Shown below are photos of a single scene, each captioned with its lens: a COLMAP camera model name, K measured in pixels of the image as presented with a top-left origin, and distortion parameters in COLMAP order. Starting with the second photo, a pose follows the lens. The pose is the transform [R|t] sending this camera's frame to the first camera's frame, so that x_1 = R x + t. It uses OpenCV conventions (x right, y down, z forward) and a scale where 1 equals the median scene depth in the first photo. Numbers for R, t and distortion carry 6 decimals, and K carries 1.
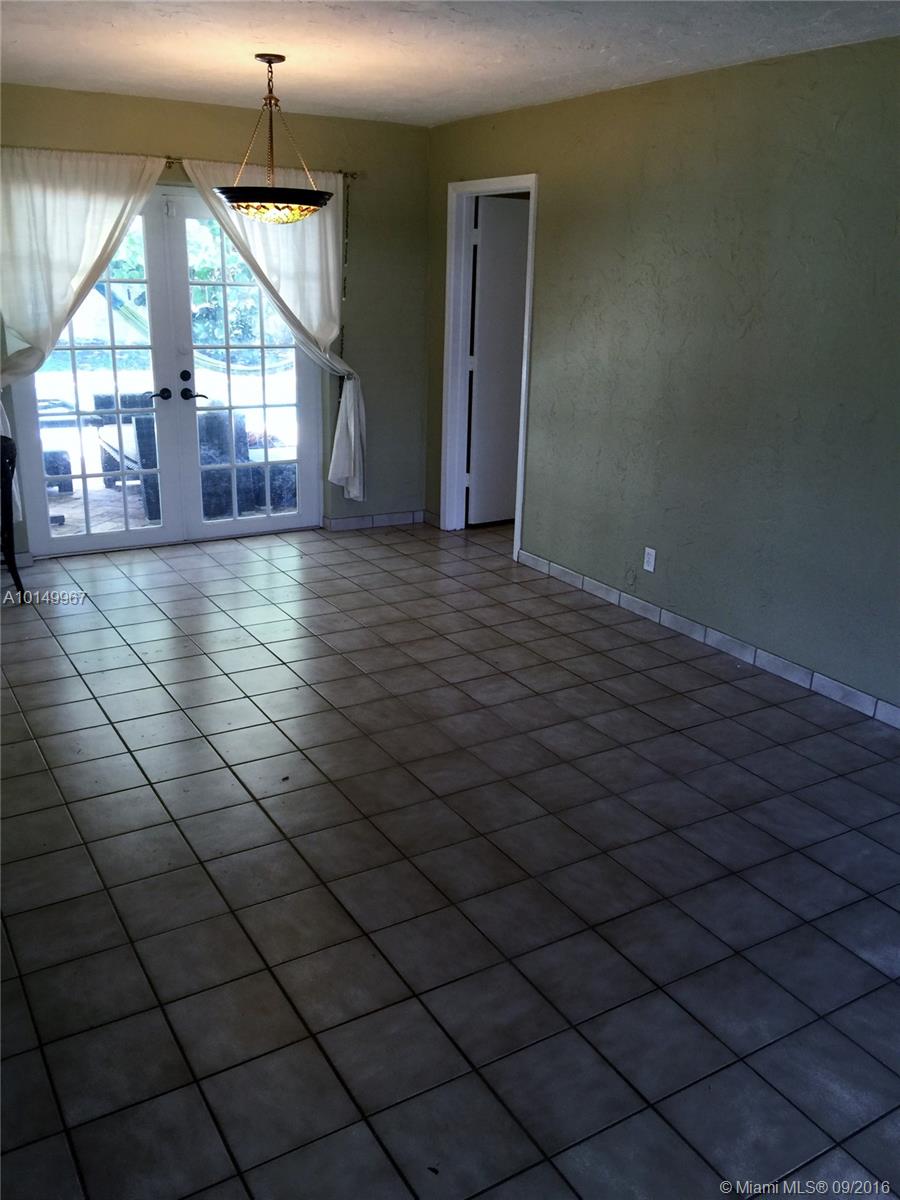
lens RADIAL K [[1014.0, 0, 450.2], [0, 1014.0, 601.3], [0, 0, 1]] dist [0.019449, -0.023181]
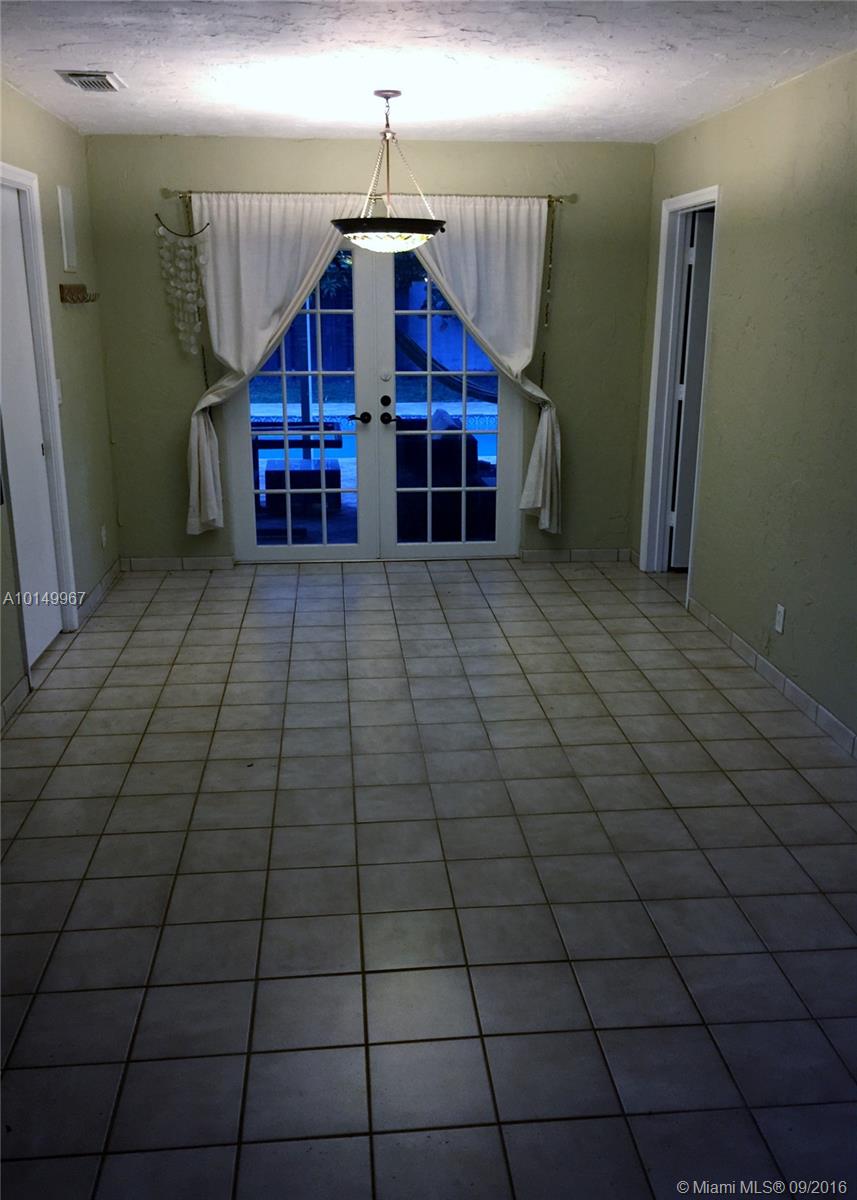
lens RADIAL K [[1063.7, 0, 429.3], [0, 1063.7, 599.8], [0, 0, 1]] dist [0.022784, 0.007534]
pose [[0.901798, 0.097315, -0.421059, 0.337243], [-0.114447, 0.993308, -0.015543, -0.010136], [0.416729, 0.062206, 0.906900, 0.058813]]
